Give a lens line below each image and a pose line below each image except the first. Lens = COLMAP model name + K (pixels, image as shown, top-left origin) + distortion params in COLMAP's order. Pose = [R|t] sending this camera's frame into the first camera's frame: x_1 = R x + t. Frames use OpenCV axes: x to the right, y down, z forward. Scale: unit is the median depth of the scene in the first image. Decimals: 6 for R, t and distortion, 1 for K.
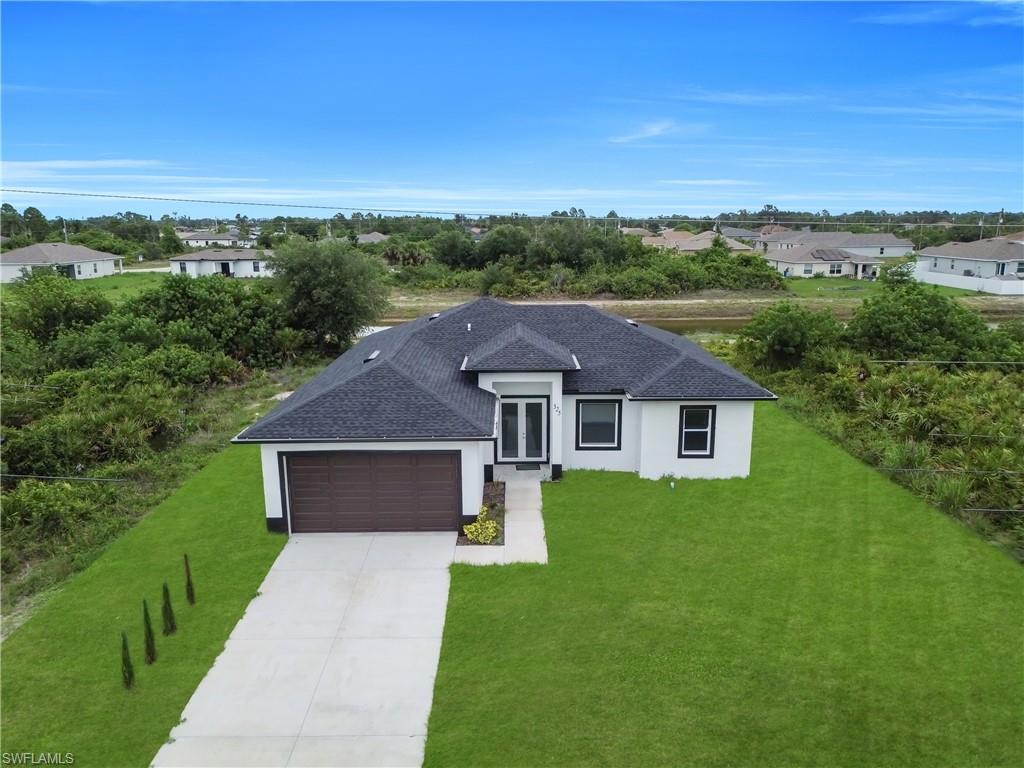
lens RADIAL K [[716.4, 0, 512.0], [0, 716.4, 384.0], [0, 0, 1]] dist [0.045166, -0.036892]
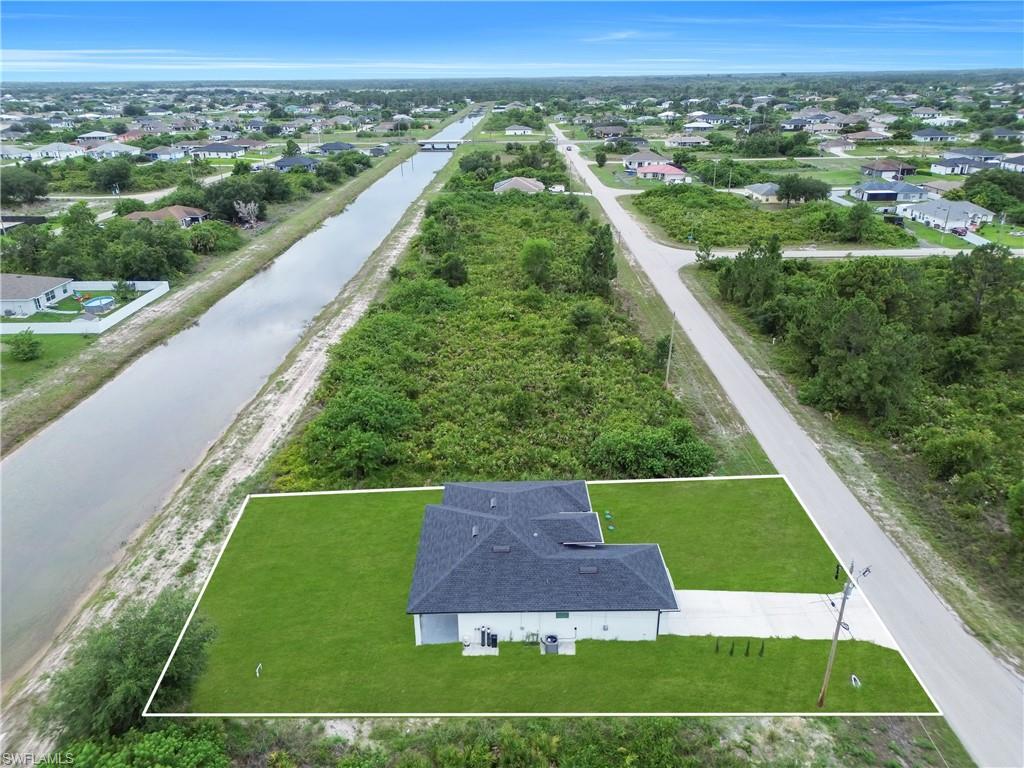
lens RADIAL K [[716.4, 0, 512.0], [0, 716.4, 384.0], [0, 0, 1]] dist [0.045166, -0.036892]
pose [[-0.008892, -0.385761, 0.922556, -1.058653], [0.233017, 0.896395, 0.377068, -0.748715], [-0.972432, 0.218324, 0.081918, 0.541470]]
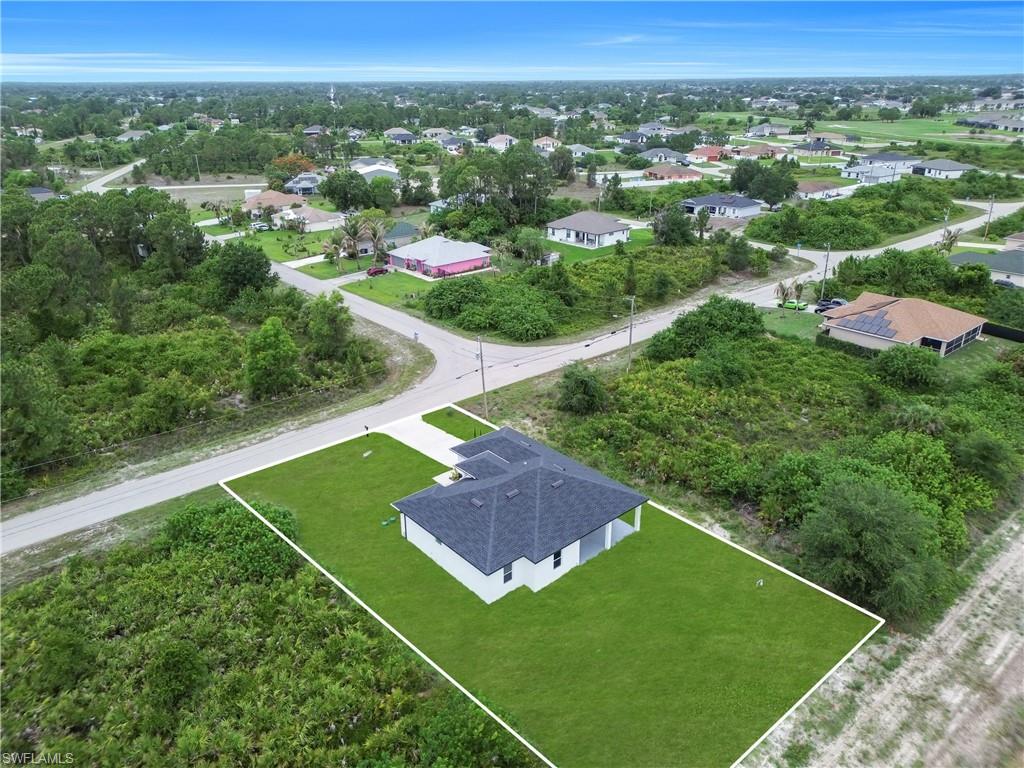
lens RADIAL K [[716.4, 0, 512.0], [0, 716.4, 384.0], [0, 0, 1]] dist [0.045166, -0.036892]
pose [[-0.753234, 0.267264, -0.601006, 0.788005], [-0.135031, 0.831433, 0.538967, -0.944018], [0.643743, 0.487123, -0.590174, 1.398658]]
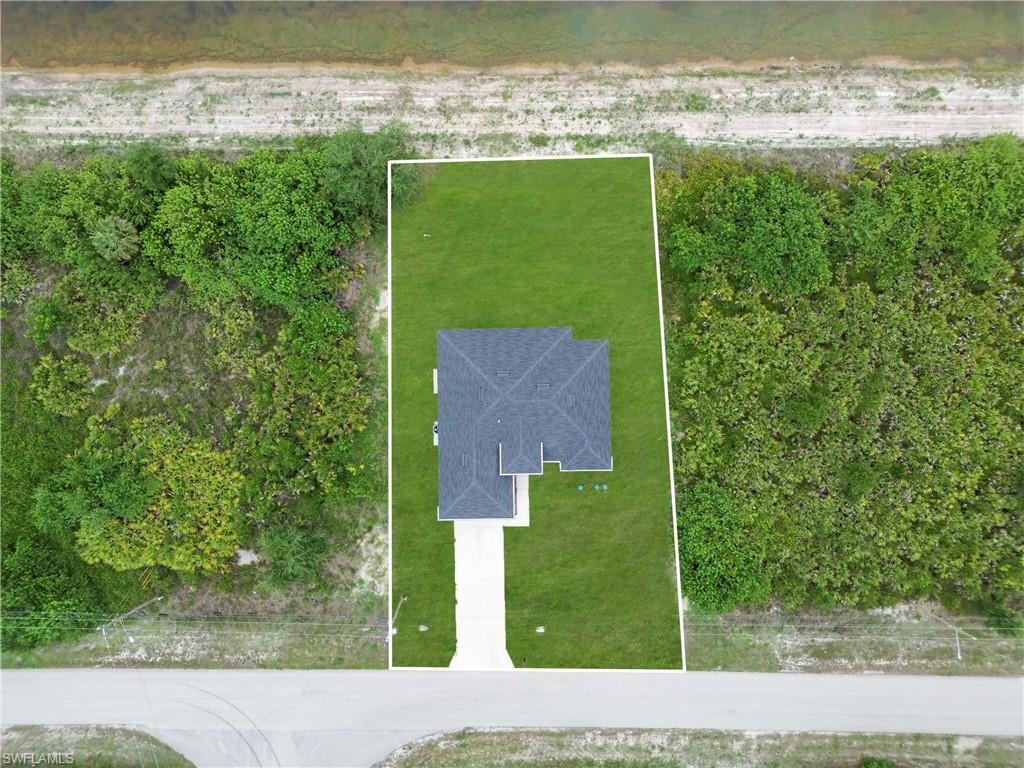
lens RADIAL K [[716.4, 0, 512.0], [0, 716.4, 384.0], [0, 0, 1]] dist [0.045166, -0.036892]
pose [[0.999823, -0.014069, -0.012520, 0.007816], [0.015572, 0.243668, 0.969734, -1.554412], [-0.010592, -0.969757, 0.243844, 0.361918]]
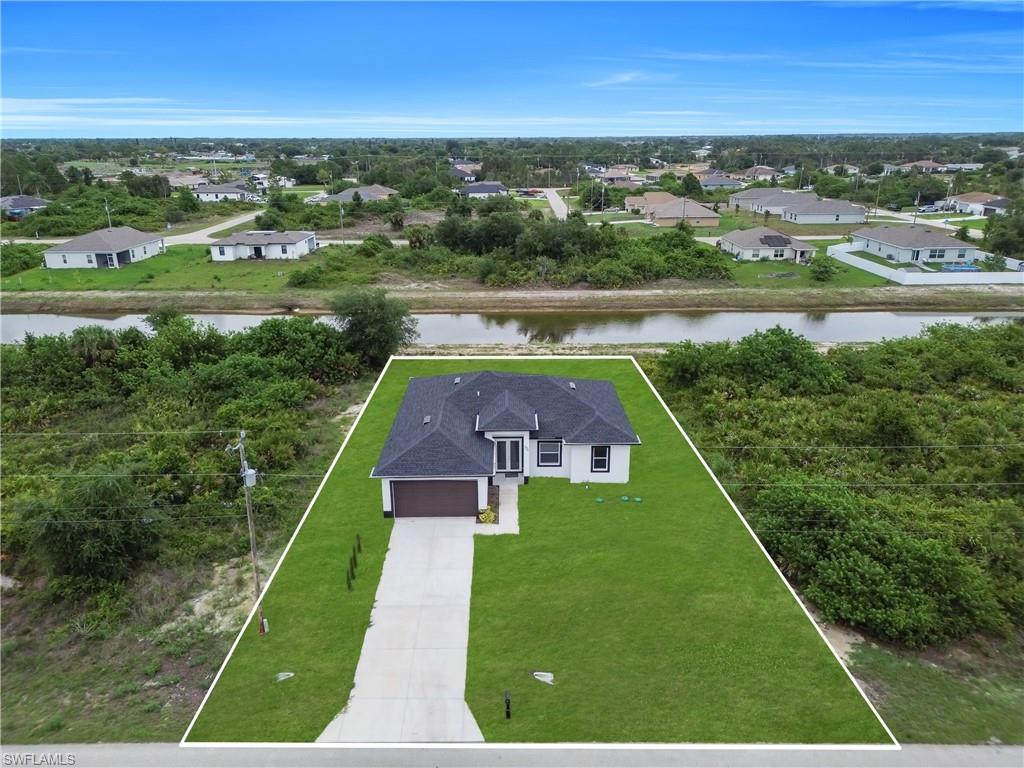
lens RADIAL K [[716.4, 0, 512.0], [0, 716.4, 384.0], [0, 0, 1]] dist [0.045166, -0.036892]
pose [[0.999962, -0.002876, 0.008219, 0.005569], [0.001984, 0.994310, 0.106510, -0.190837], [-0.008479, -0.106490, 0.994278, -0.490129]]
